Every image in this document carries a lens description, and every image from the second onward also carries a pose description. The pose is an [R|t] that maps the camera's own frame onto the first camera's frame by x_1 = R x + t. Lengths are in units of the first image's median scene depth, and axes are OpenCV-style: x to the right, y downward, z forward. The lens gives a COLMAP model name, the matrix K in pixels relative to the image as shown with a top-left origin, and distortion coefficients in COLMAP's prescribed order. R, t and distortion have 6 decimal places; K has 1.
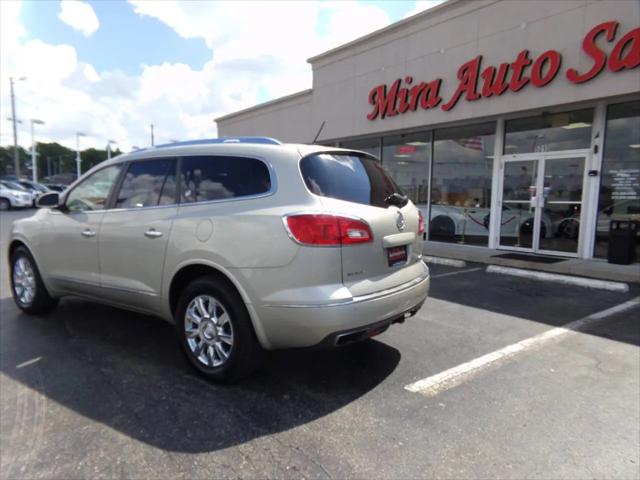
lens RADIAL K [[449.6, 0, 311.1], [0, 449.6, 246.5], [0, 0, 1]] dist [-0.008240, 0.039536]
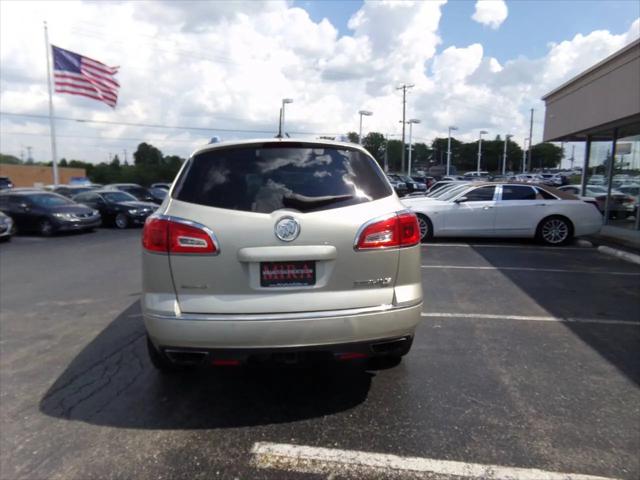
lens RADIAL K [[449.6, 0, 314.2], [0, 449.6, 242.1], [0, 0, 1]] dist [-0.008240, 0.039536]
pose [[0.664880, 0.082089, -0.742426, 0.295745], [-0.071073, 0.996386, 0.046519, -0.027599], [0.743562, 0.021837, 0.668311, 0.195329]]
